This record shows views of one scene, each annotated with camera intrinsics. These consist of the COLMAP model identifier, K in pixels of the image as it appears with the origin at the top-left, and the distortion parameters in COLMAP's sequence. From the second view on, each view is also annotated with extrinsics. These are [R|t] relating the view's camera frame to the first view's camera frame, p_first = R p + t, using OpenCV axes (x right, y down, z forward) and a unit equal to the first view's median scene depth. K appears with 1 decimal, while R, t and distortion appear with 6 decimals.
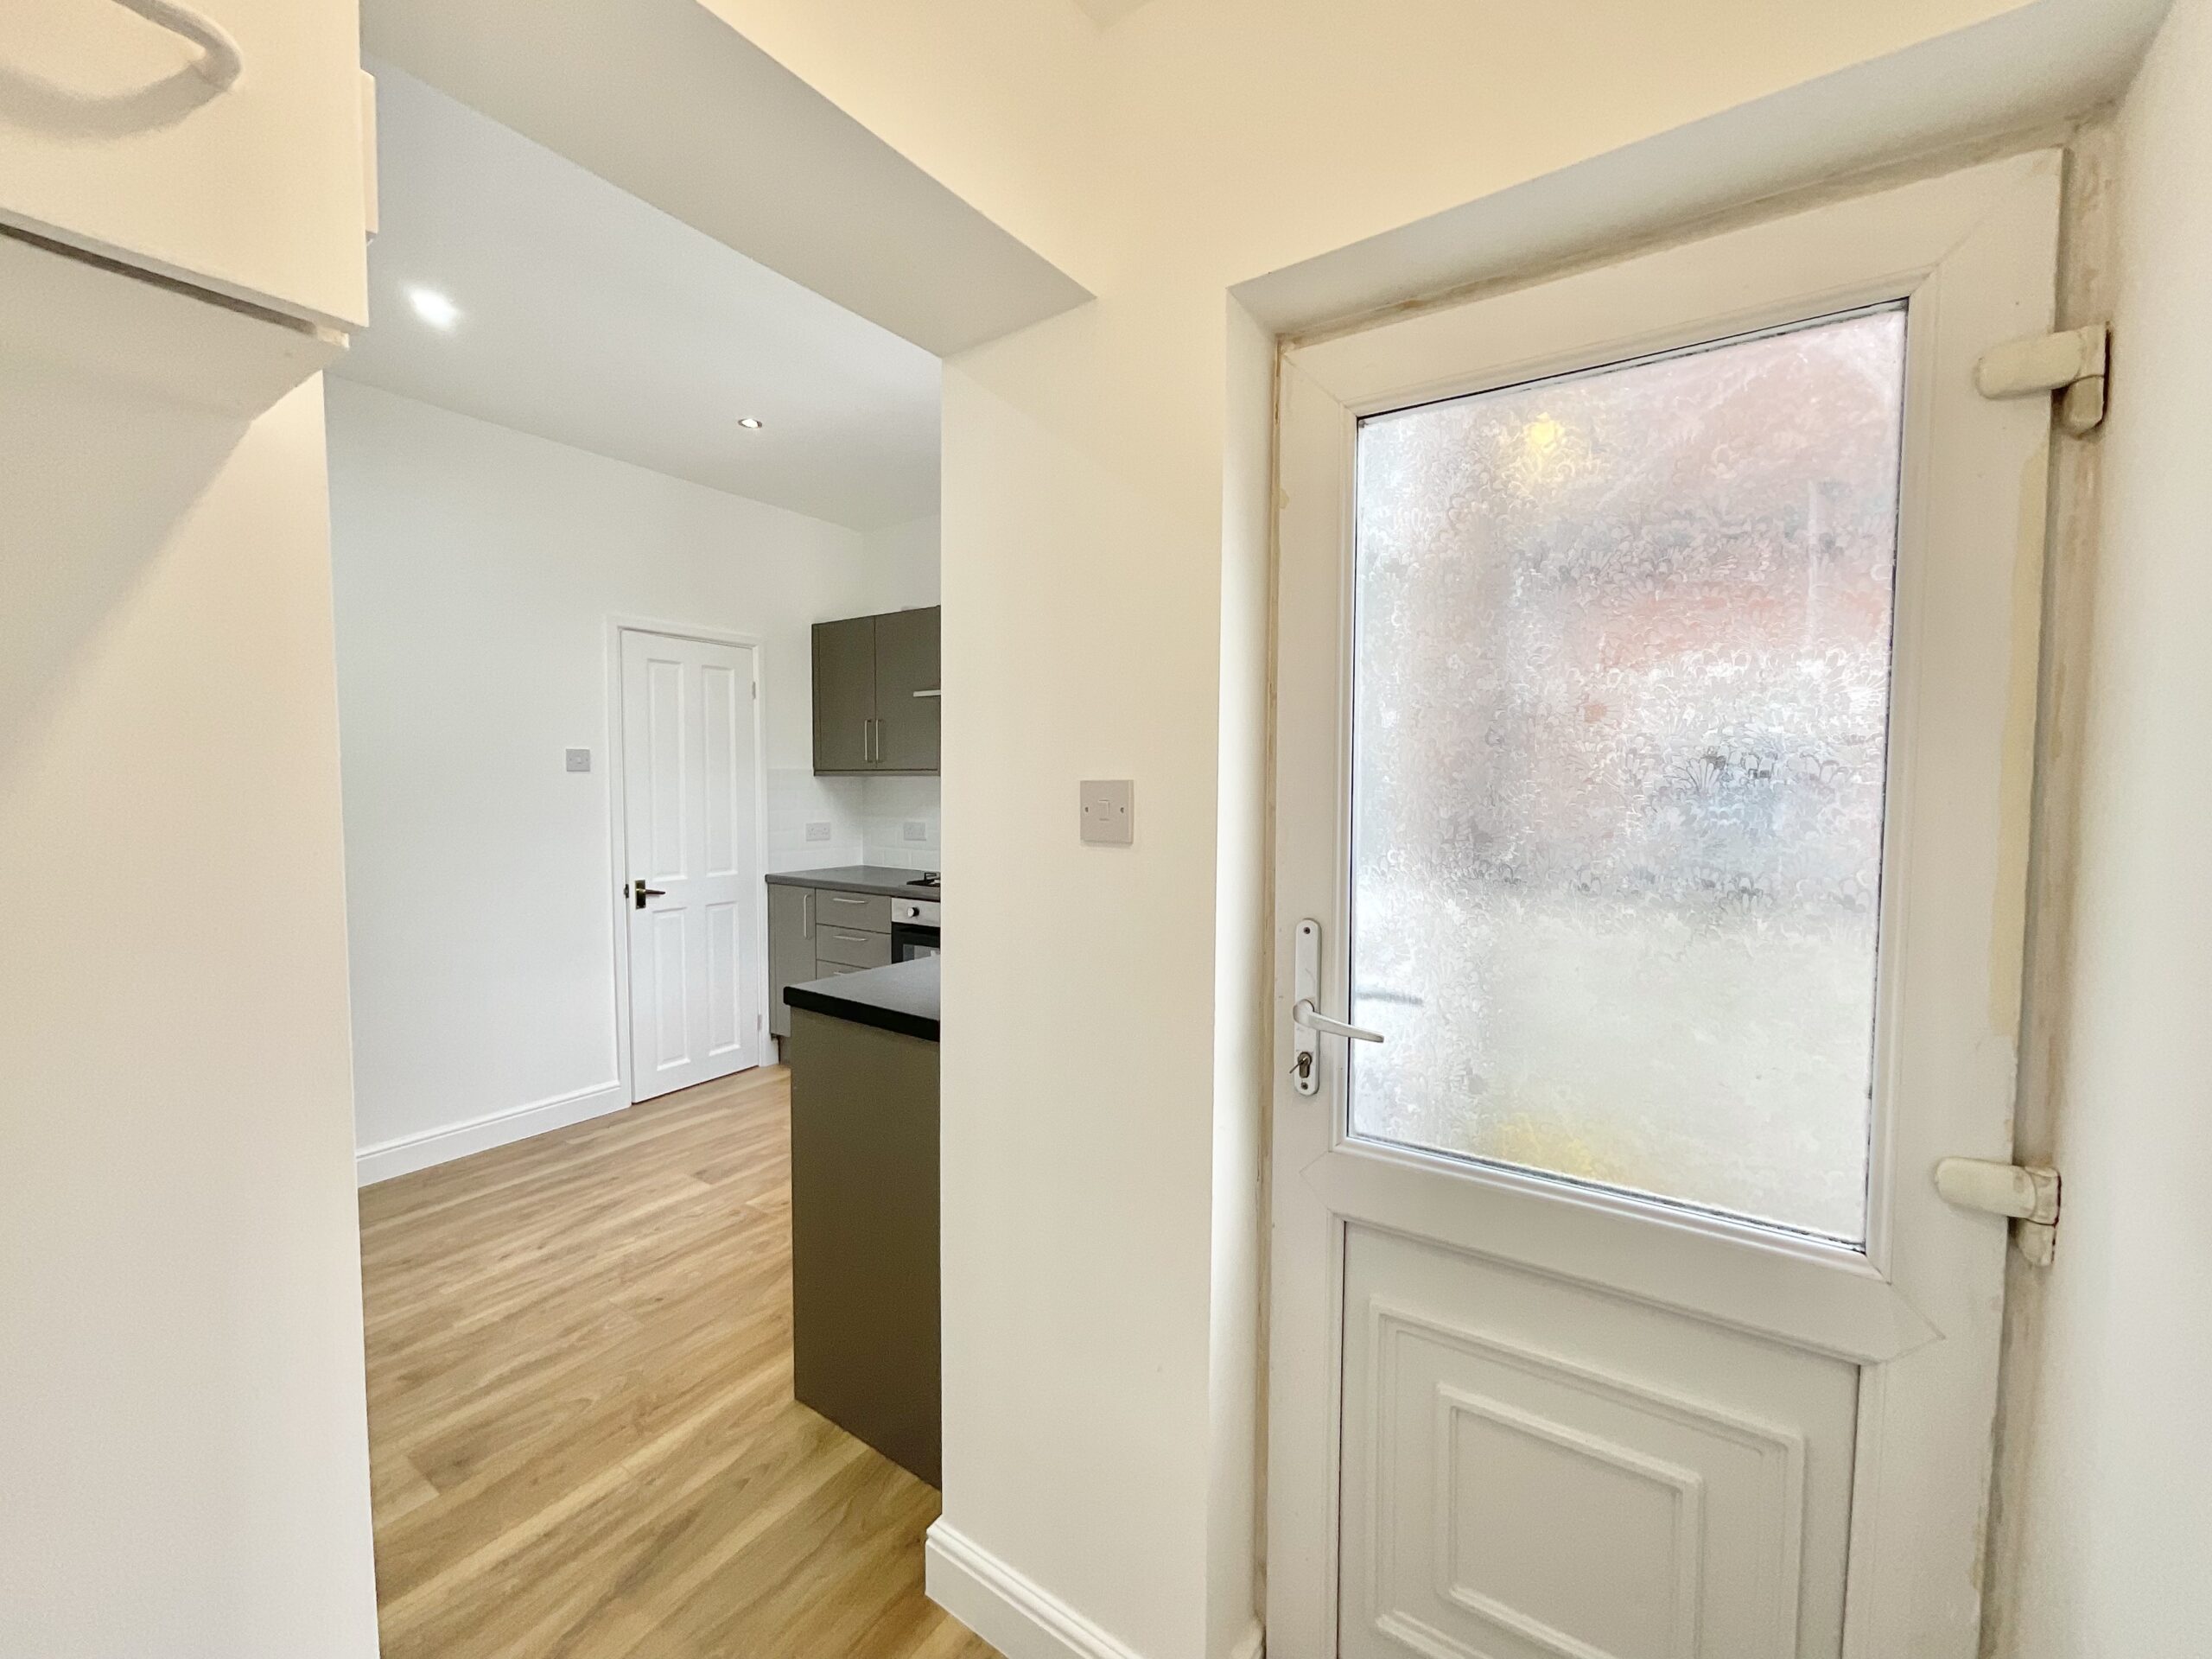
lens RADIAL K [[885.0, 0, 1111.6], [0, 885.0, 826.9], [0, 0, 1]] dist [-0.018367, 0.001152]
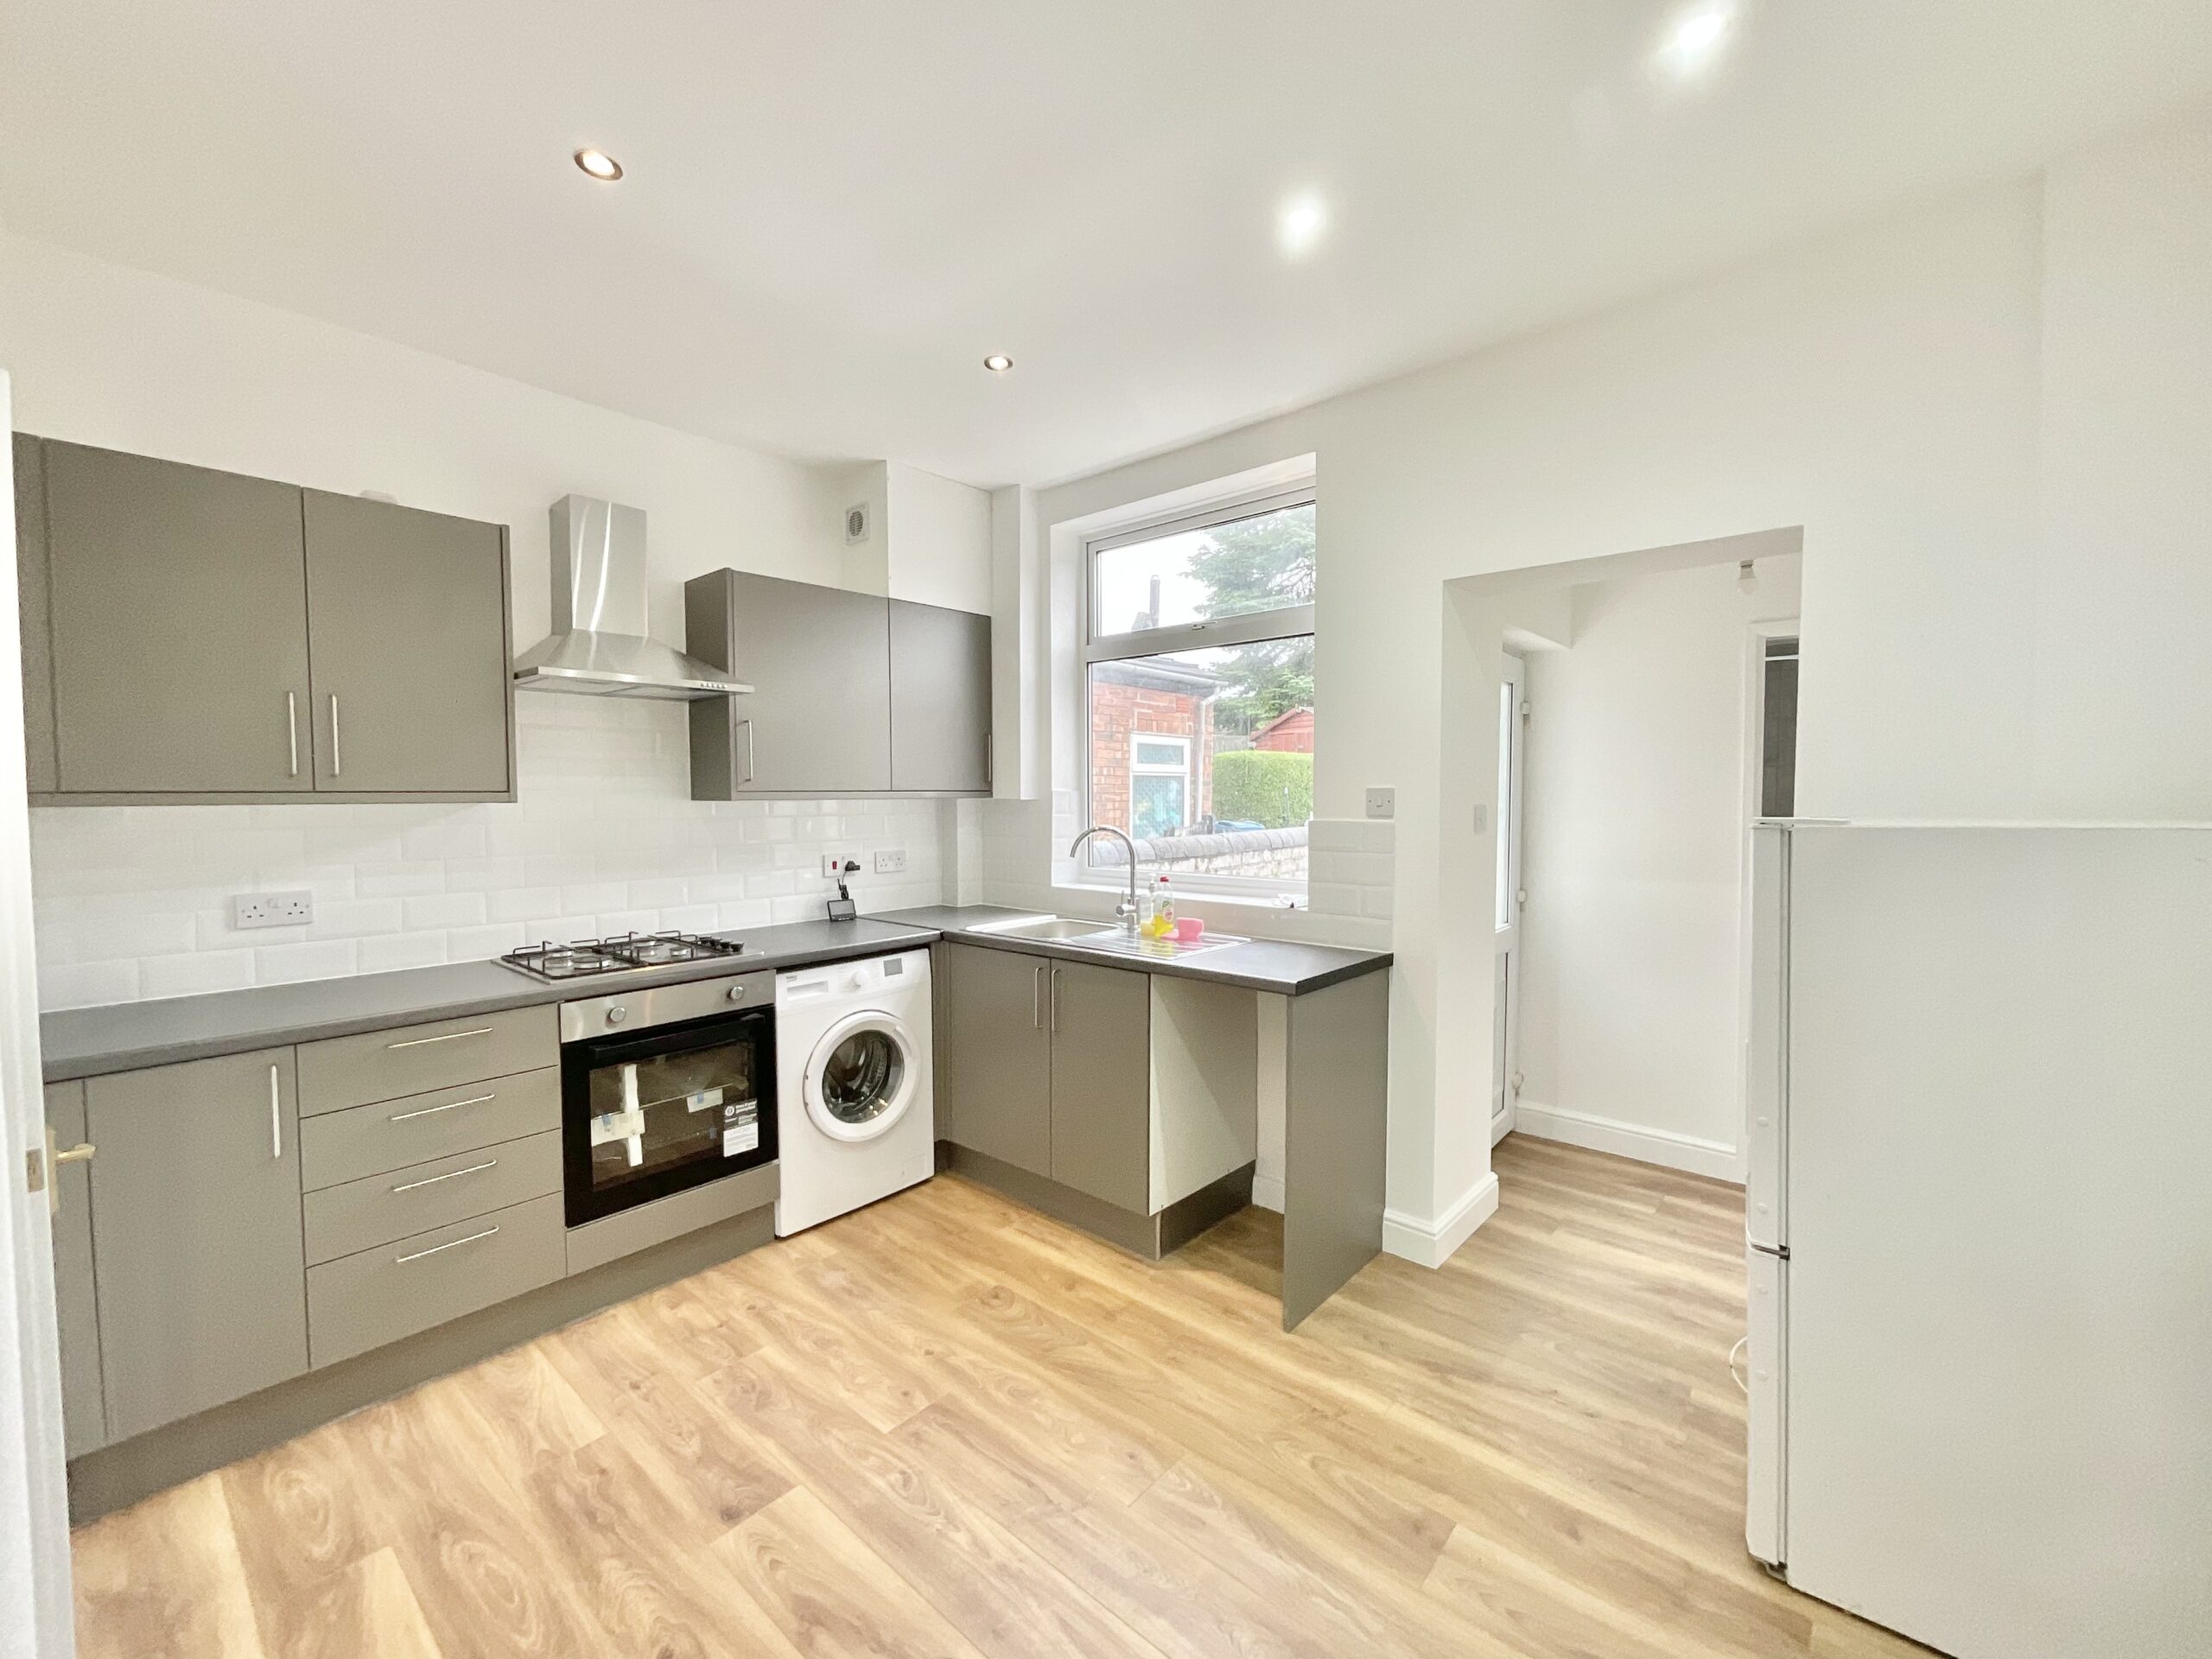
lens RADIAL K [[885.0, 0, 1096.2], [0, 885.0, 823.8], [0, 0, 1]] dist [-0.018367, 0.001152]
pose [[0.130936, -0.039756, 0.990593, -0.817594], [0.046916, 0.998325, 0.033865, -0.049353], [-0.990280, 0.042041, 0.132582, 0.562762]]
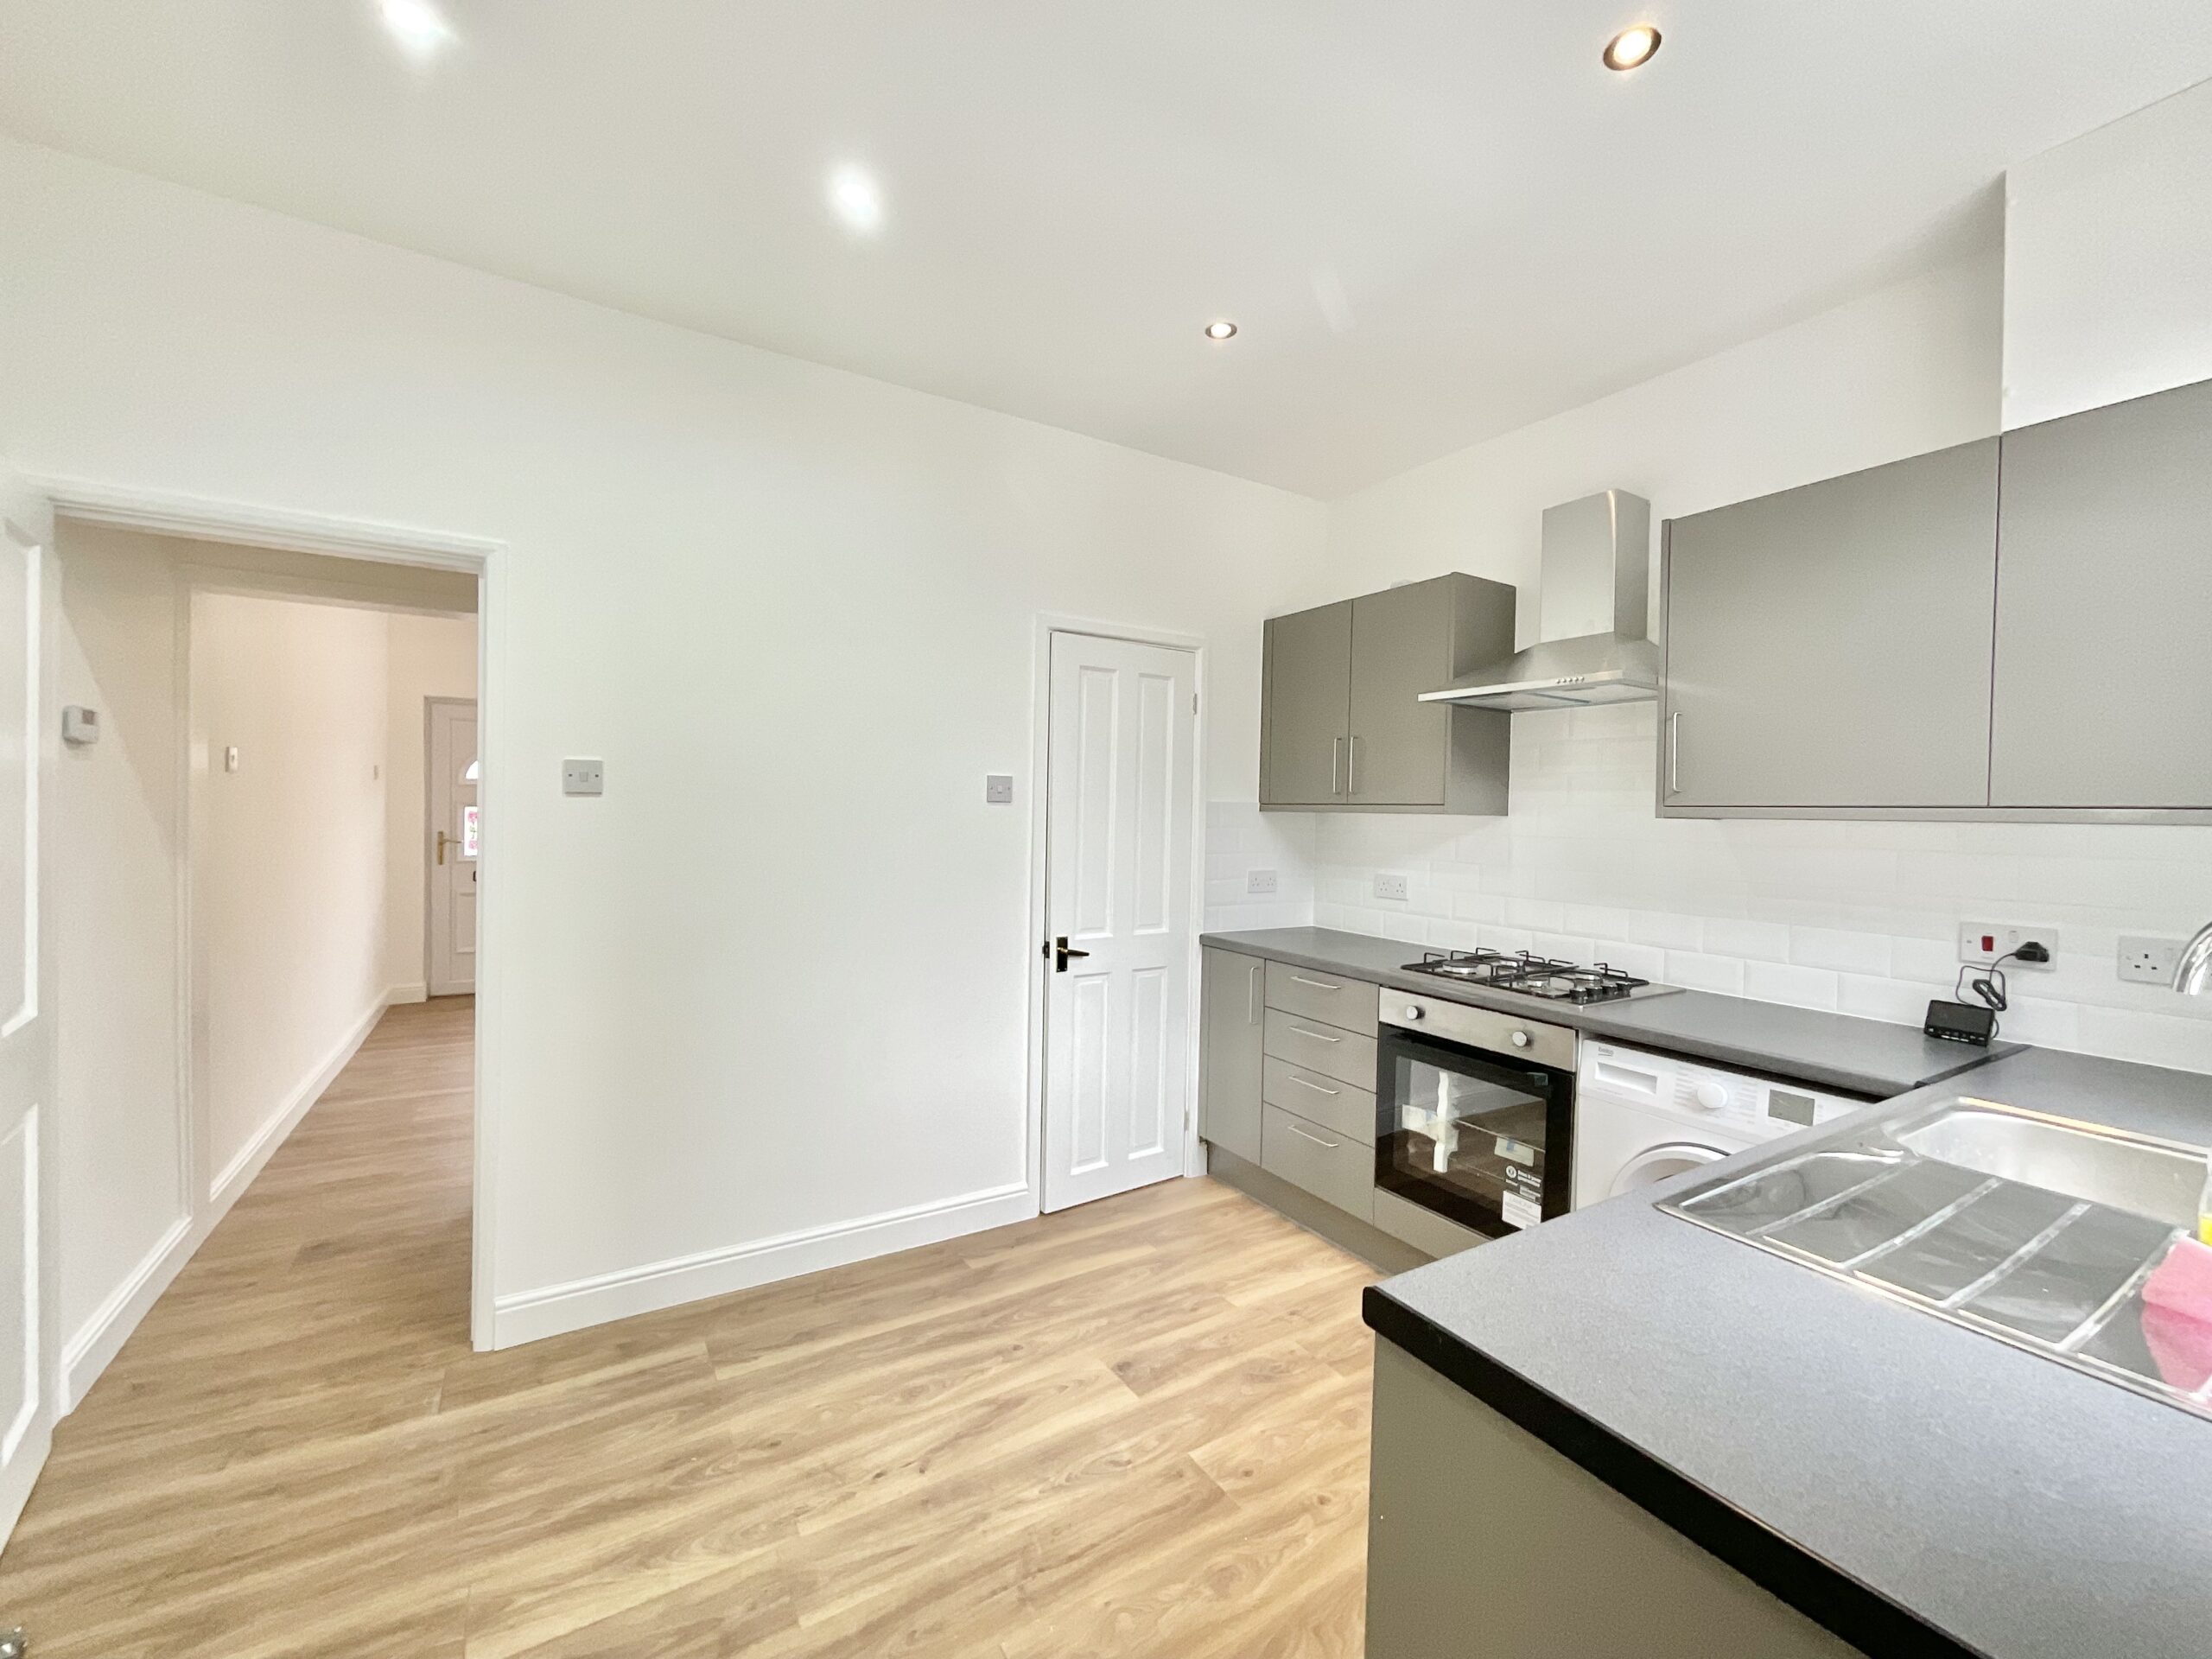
lens RADIAL K [[885.0, 0, 1109.9], [0, 885.0, 833.6], [0, 0, 1]] dist [-0.018367, 0.001152]
pose [[0.910041, 0.026130, -0.413695, -0.161872], [-0.038666, 0.999011, -0.021957, -0.018696], [0.412712, 0.035977, 0.910151, 0.275810]]
